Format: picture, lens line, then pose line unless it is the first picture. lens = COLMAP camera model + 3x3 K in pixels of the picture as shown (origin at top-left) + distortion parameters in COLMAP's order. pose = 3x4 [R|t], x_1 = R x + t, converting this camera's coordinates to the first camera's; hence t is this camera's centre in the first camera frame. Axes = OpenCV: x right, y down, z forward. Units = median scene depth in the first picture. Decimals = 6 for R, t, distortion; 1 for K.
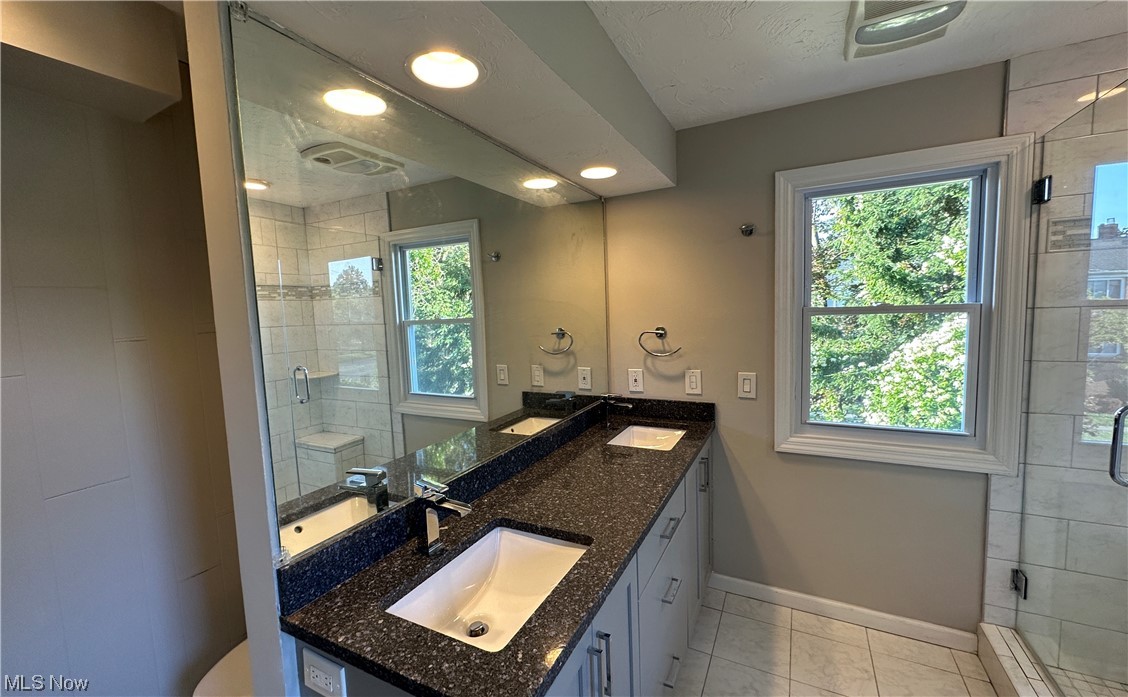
lens RADIAL K [[452.3, 0, 559.1], [0, 452.3, 348.5], [0, 0, 1]] dist [-0.003219, 0.000202]
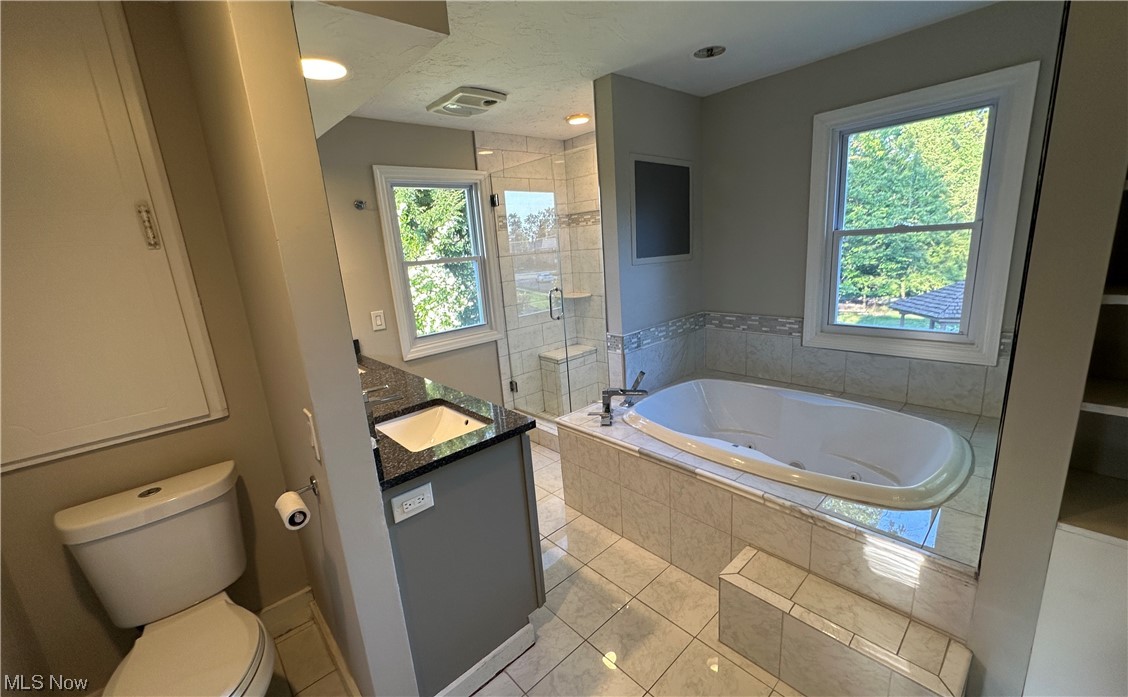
lens RADIAL K [[452.3, 0, 569.2], [0, 452.3, 347.9], [0, 0, 1]] dist [-0.003219, 0.000202]
pose [[0.335489, -0.203627, 0.919774, -0.820878], [0.144226, 0.975951, 0.163457, 0.027161], [-0.930938, 0.077817, 0.356789, -0.028766]]
